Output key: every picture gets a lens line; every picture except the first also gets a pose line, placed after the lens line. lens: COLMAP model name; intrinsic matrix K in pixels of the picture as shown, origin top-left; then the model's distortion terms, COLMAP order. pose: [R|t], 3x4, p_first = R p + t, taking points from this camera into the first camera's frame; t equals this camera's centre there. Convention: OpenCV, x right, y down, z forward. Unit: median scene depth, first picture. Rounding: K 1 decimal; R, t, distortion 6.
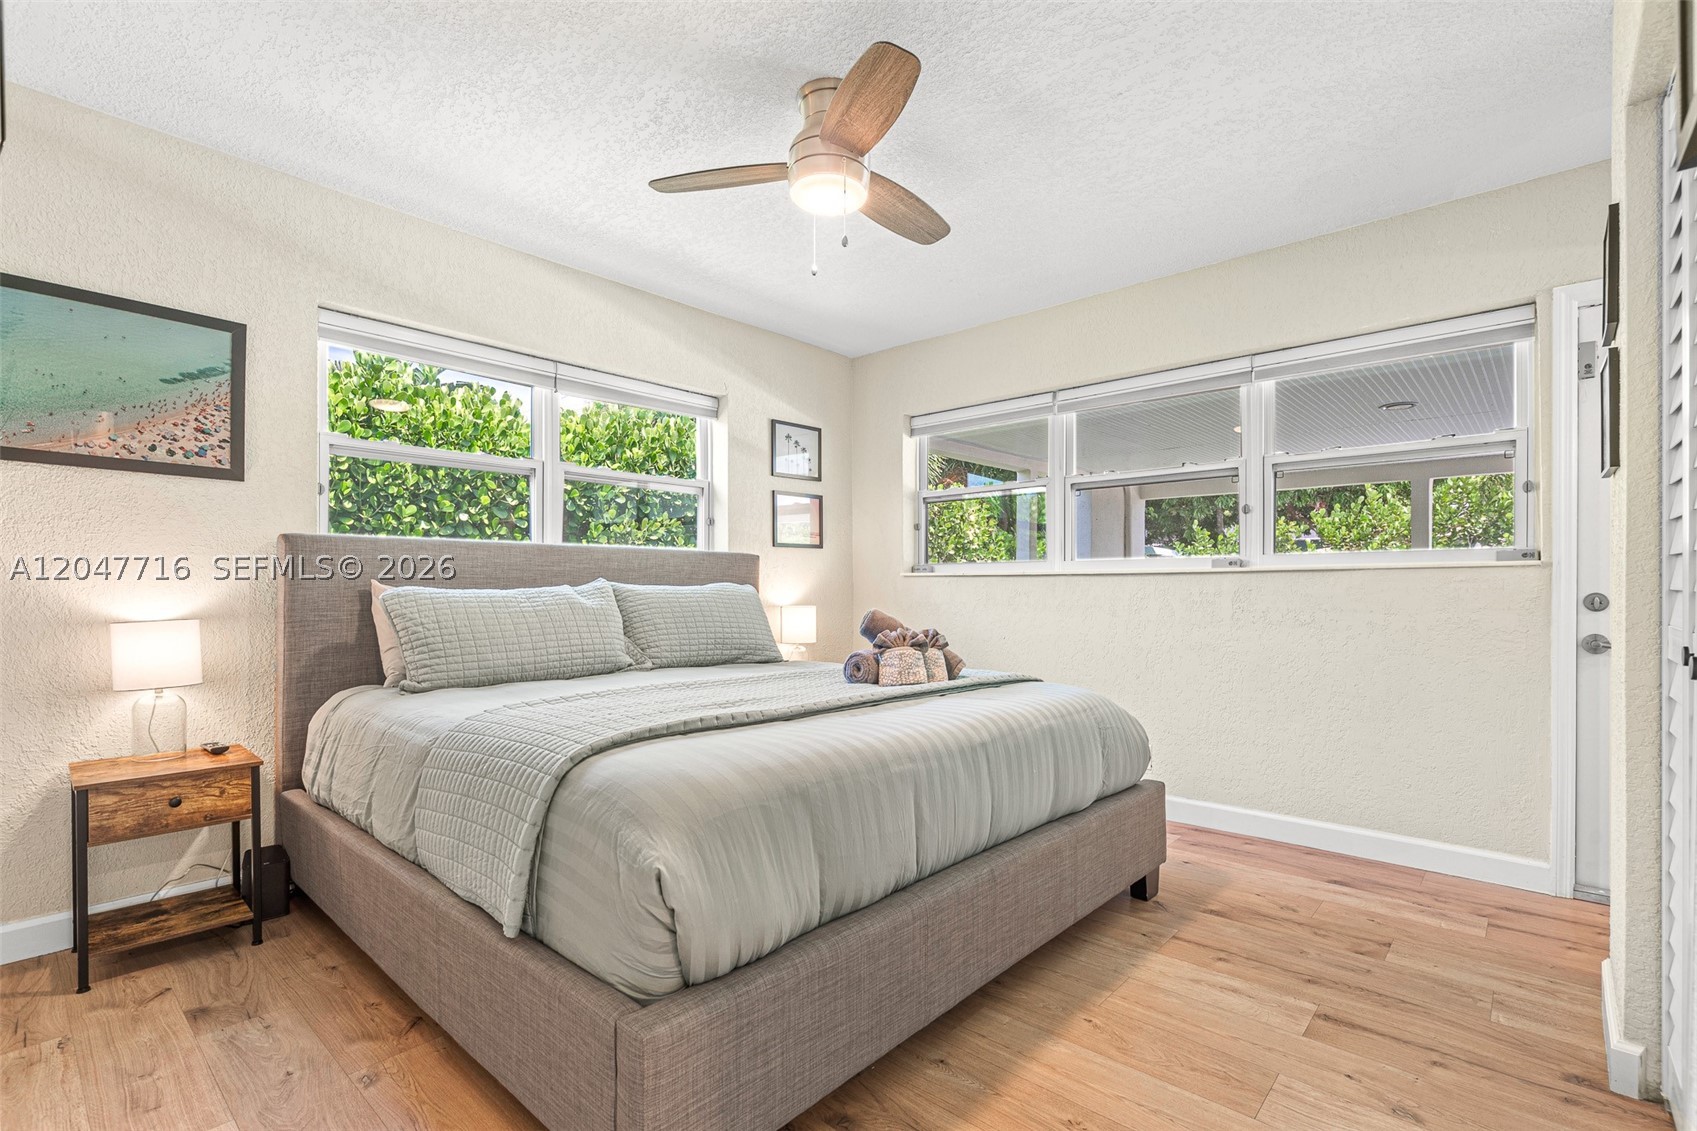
lens RADIAL K [[762.9, 0, 857.4], [0, 762.9, 590.1], [0, 0, 1]] dist [-0.001315, 0.000122]
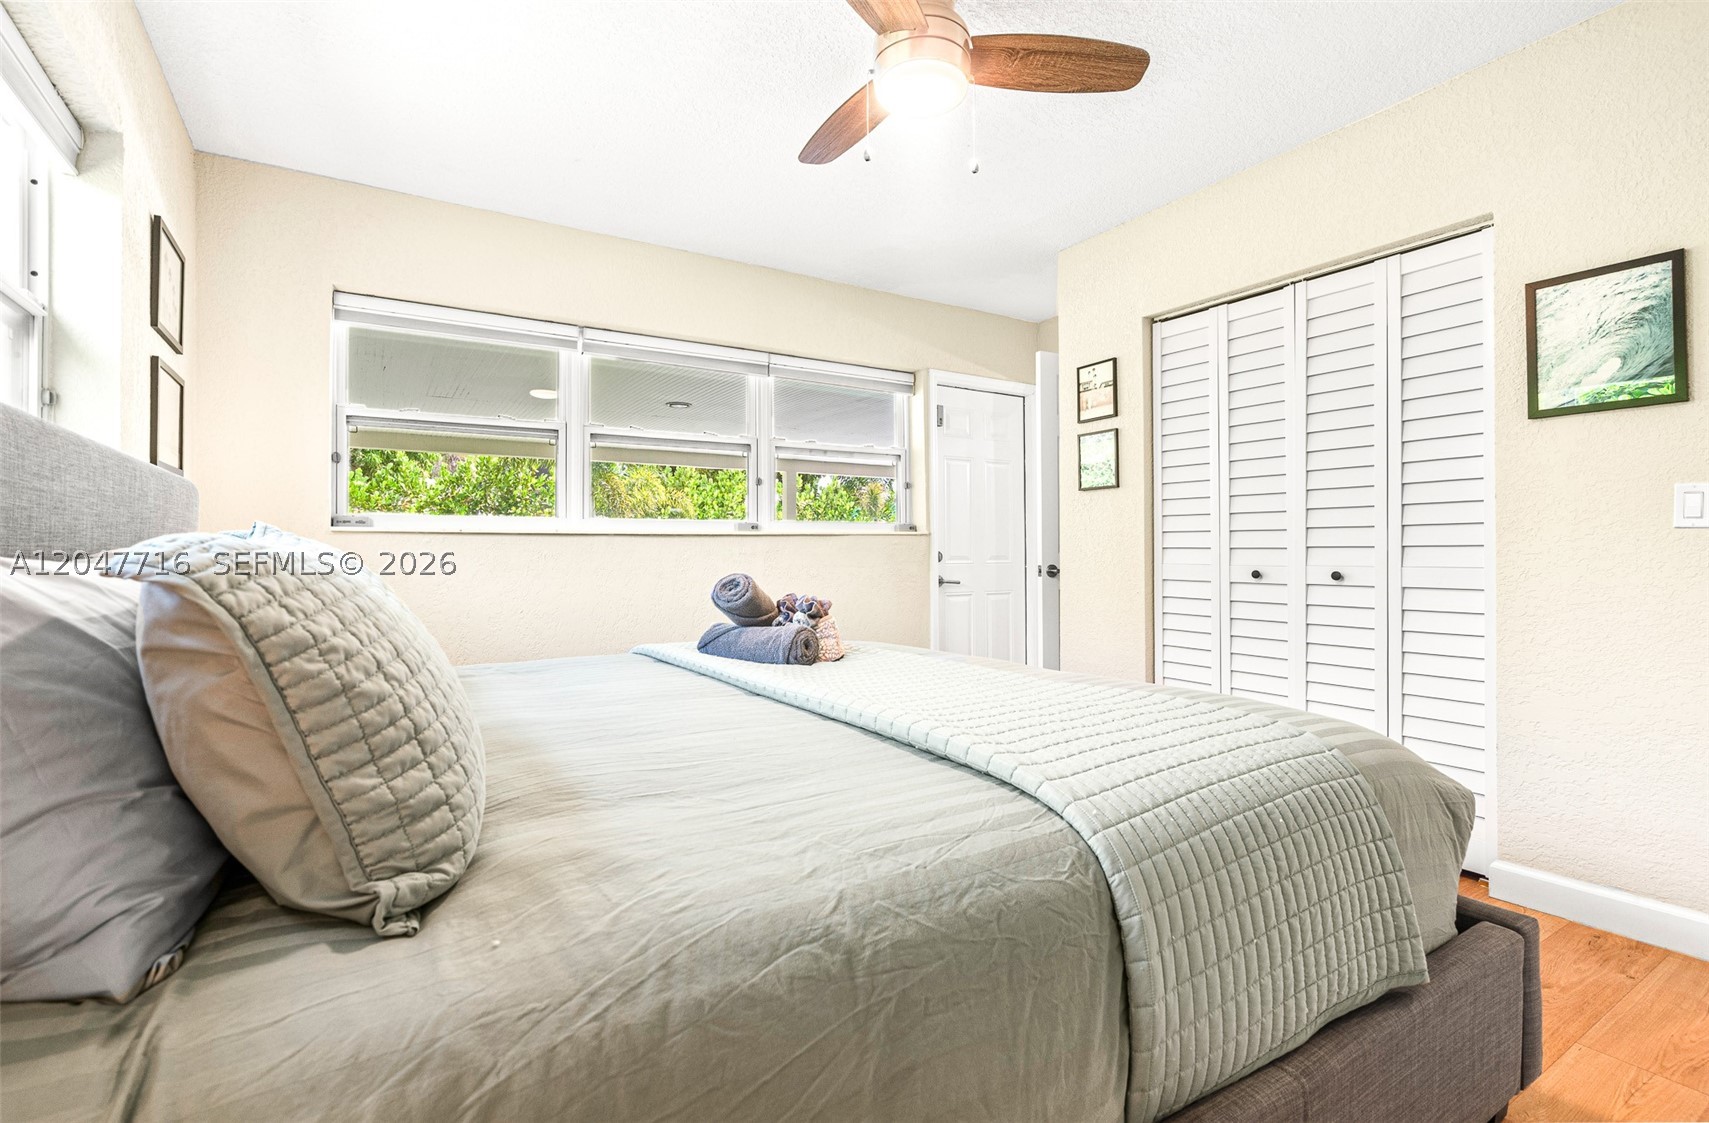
lens RADIAL K [[807.0, 0, 854.5], [0, 807.0, 561.5], [0, 0, 1]] dist [-0.001173, -0.000094]
pose [[0.282449, -0.011033, 0.959219, -0.543800], [0.008927, 0.999921, 0.008873, 0.006042], [-0.959241, 0.006056, 0.282526, 0.429467]]
